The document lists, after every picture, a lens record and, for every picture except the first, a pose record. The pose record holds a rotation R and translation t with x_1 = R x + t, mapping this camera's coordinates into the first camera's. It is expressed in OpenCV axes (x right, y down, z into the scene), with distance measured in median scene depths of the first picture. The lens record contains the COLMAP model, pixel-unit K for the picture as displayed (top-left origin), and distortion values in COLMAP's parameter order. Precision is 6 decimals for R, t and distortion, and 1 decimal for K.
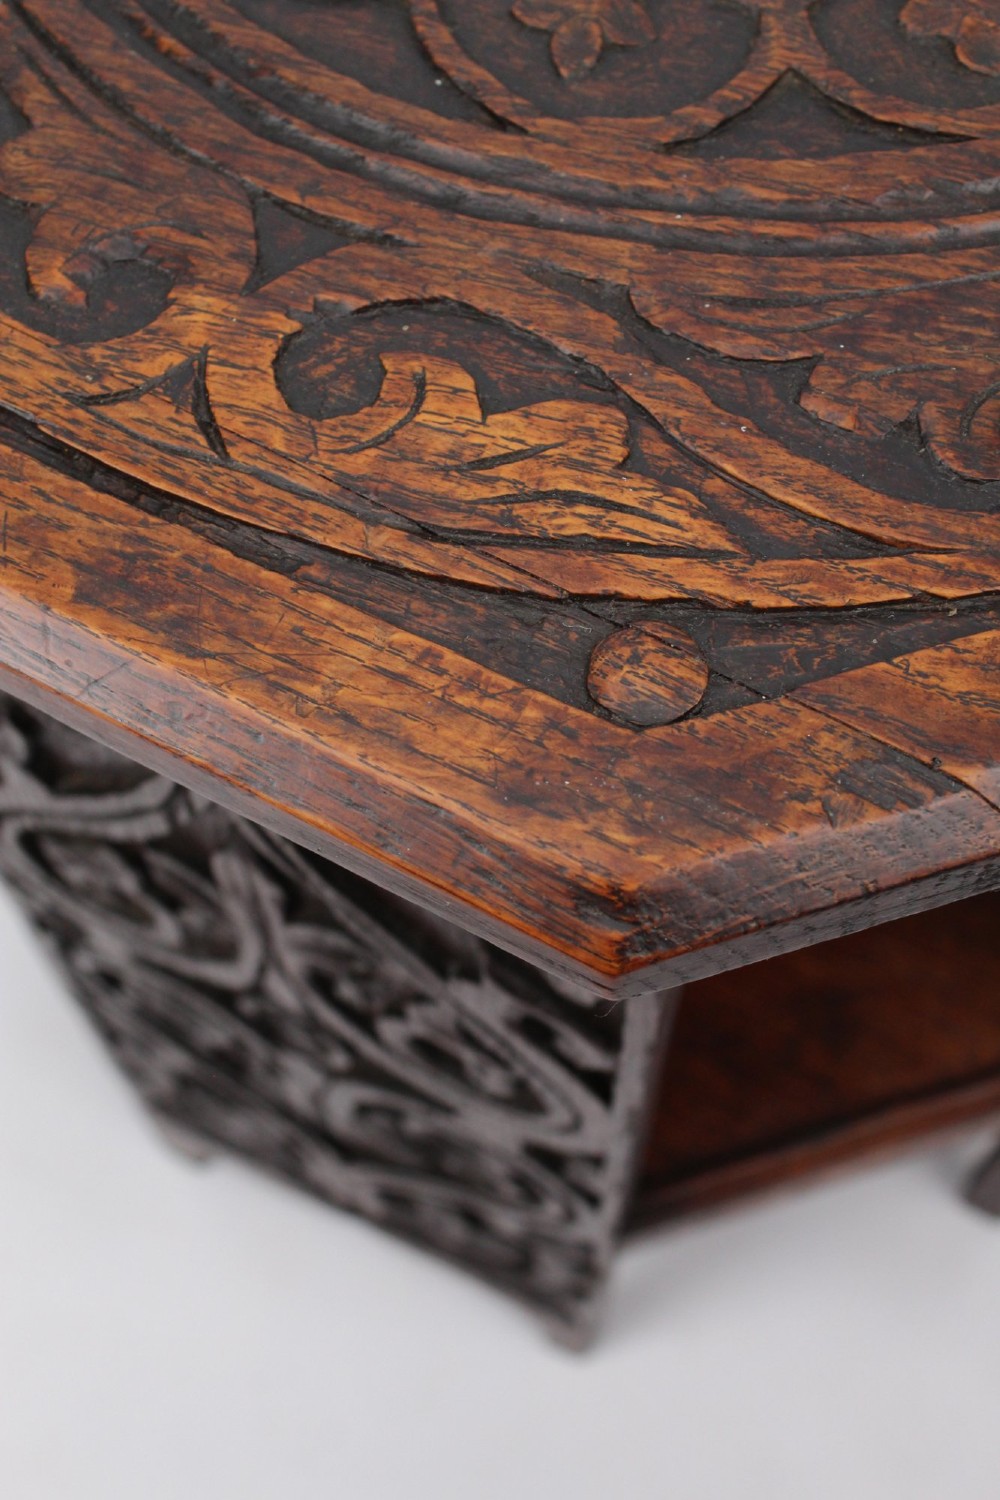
lens RADIAL K [[2106.5, 0, 504.6], [0, 2106.5, 756.1], [0, 0, 1]] dist [-0.048381, 0.000000]
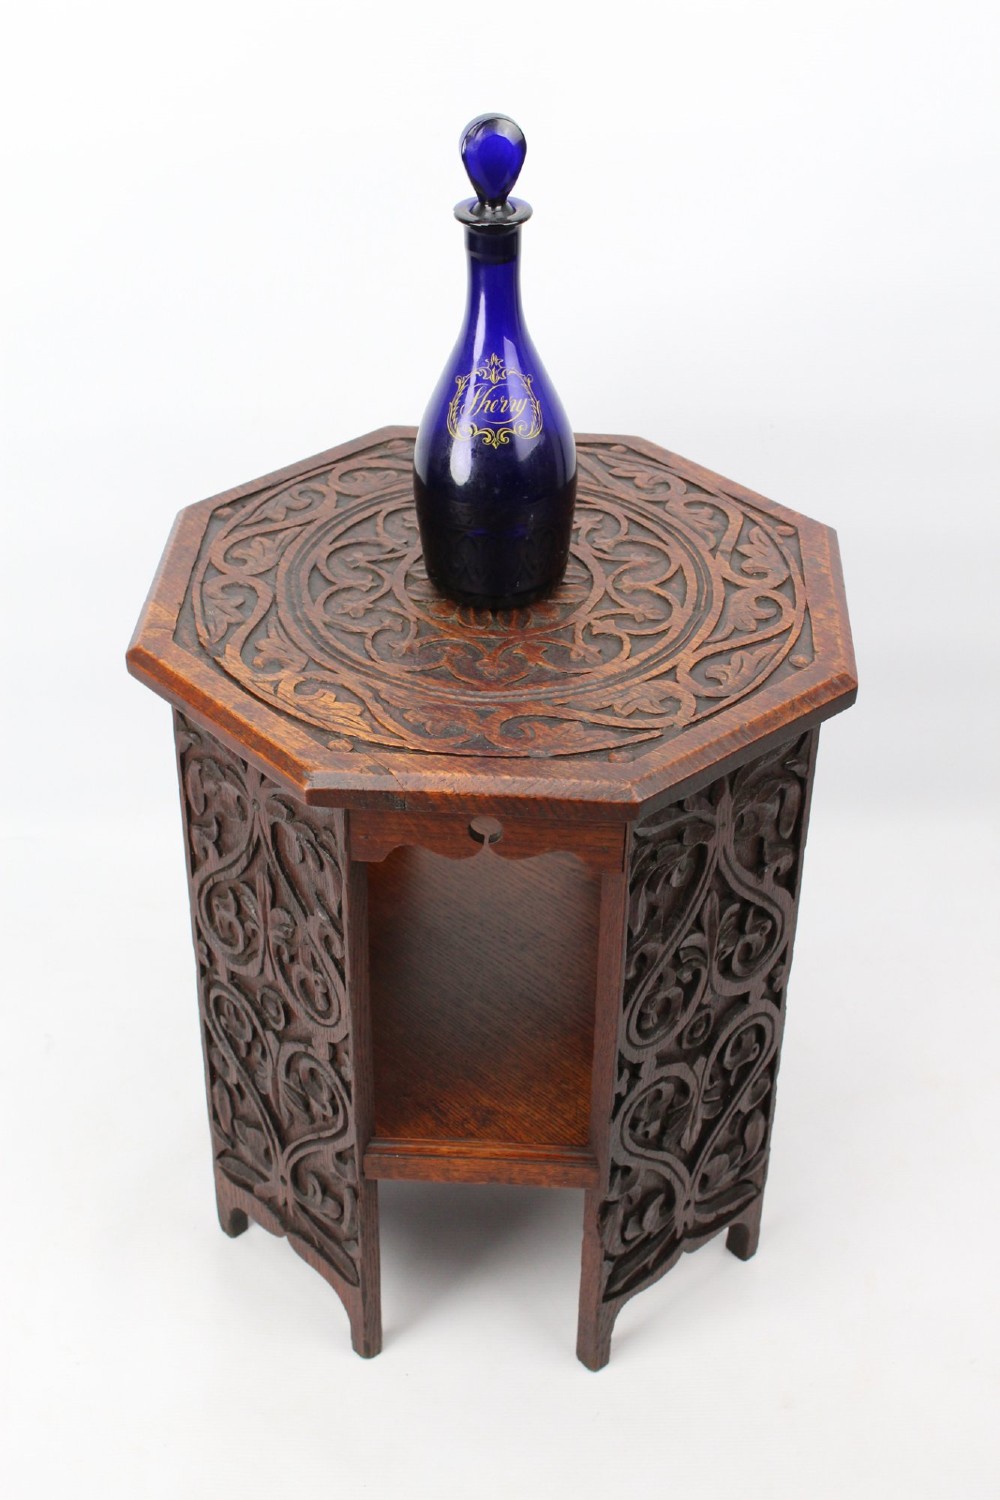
lens RADIAL K [[2146.4, 0, 504.8], [0, 2146.4, 744.8], [0, 0, 1]] dist [-0.075372, 0.000000]
pose [[0.937545, 0.215421, -0.273135, 1.547019], [-0.324720, 0.823576, -0.465059, 1.853938], [0.124764, 0.524706, 0.842091, -2.635800]]
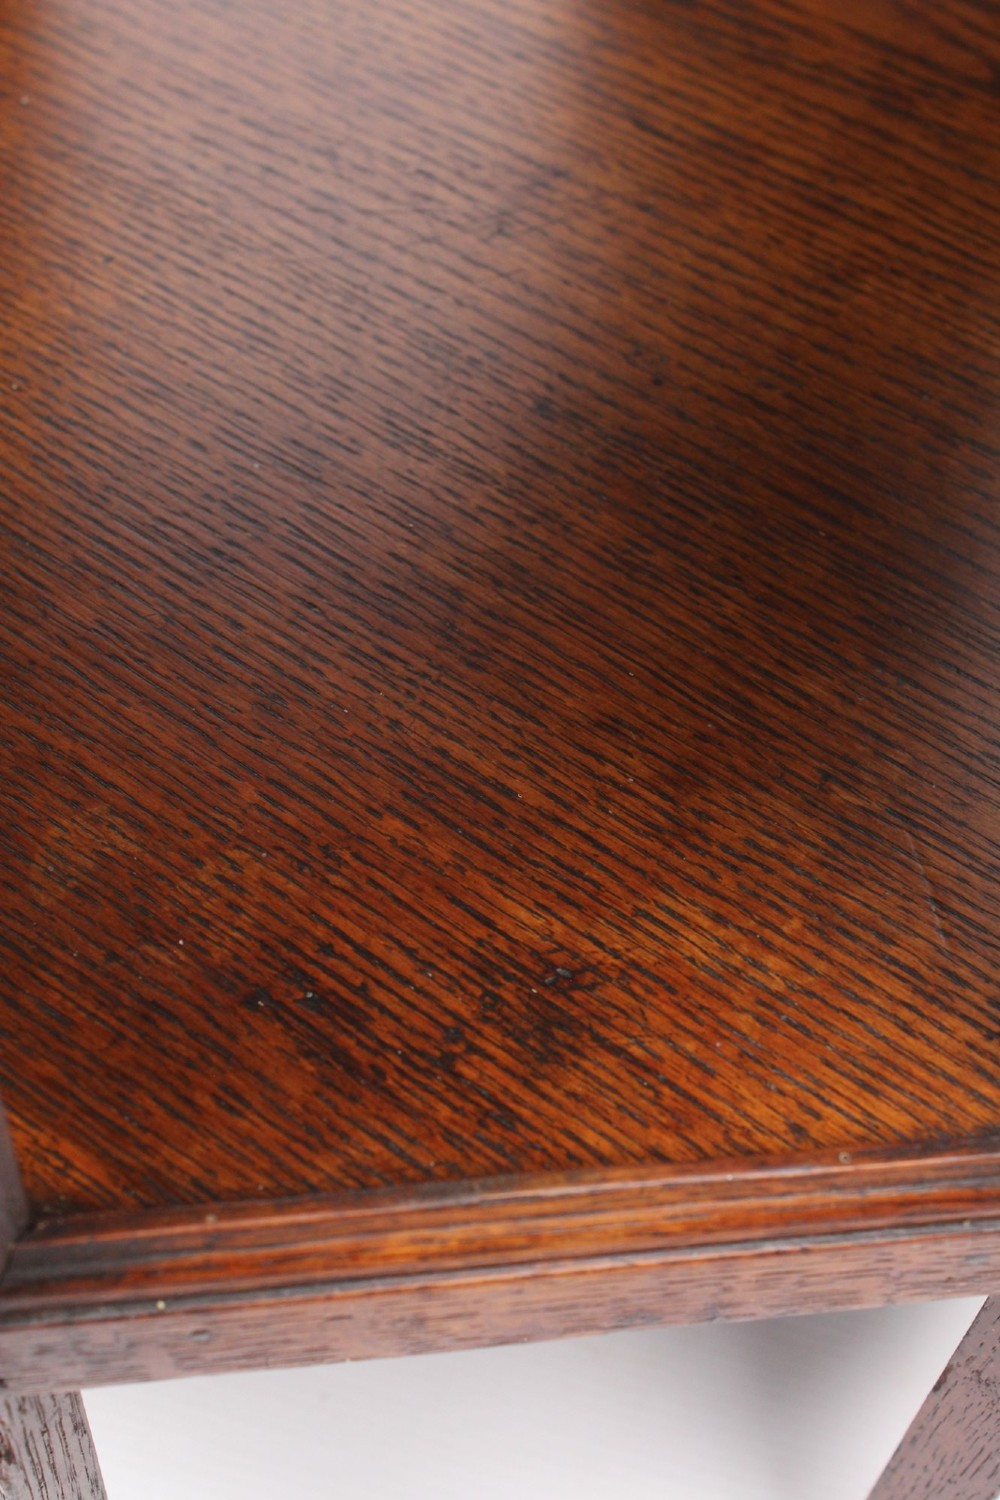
lens RADIAL K [[2106.5, 0, 496.8], [0, 2106.5, 754.4], [0, 0, 1]] dist [-0.048381, 0.000000]
pose [[0.982225, 0.179221, -0.055805, 0.337107], [-0.187430, 0.952604, -0.239617, 0.393532], [0.010215, 0.245817, 0.969262, 0.983165]]
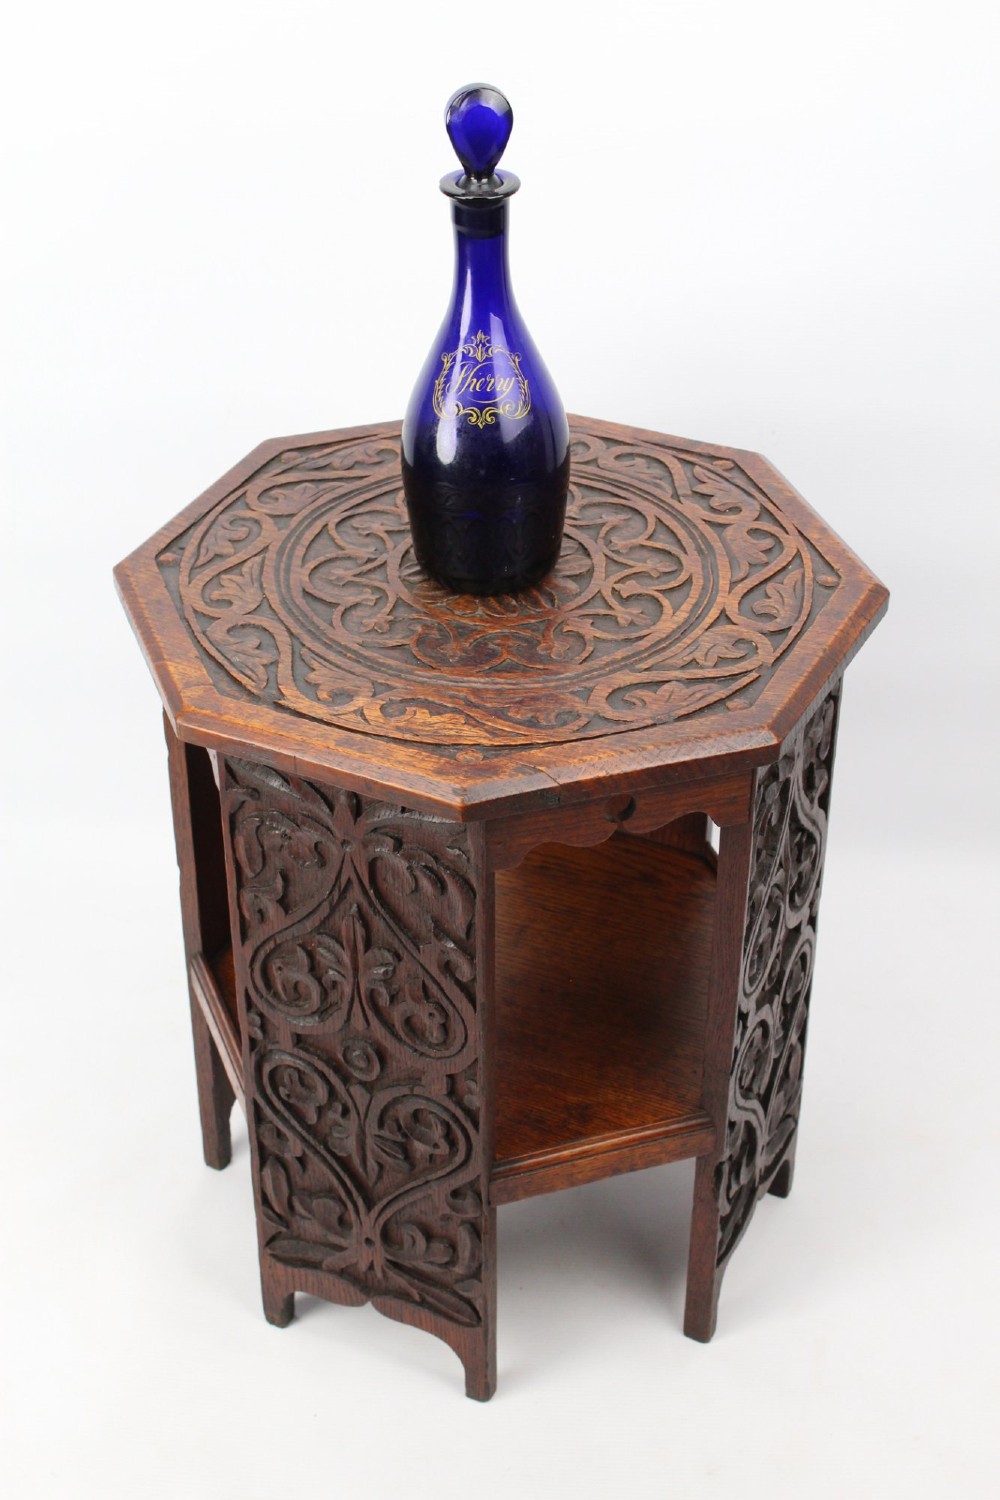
lens RADIAL K [[2323.4, 0, 491.3], [0, 2323.4, 754.7], [0, 0, 1]] dist [-0.063819, 0.000000]
pose [[0.999671, -0.007482, 0.024548, -0.003734], [0.019044, 0.857485, -0.514157, 2.257451], [-0.017203, 0.514455, 0.857345, -2.887328]]
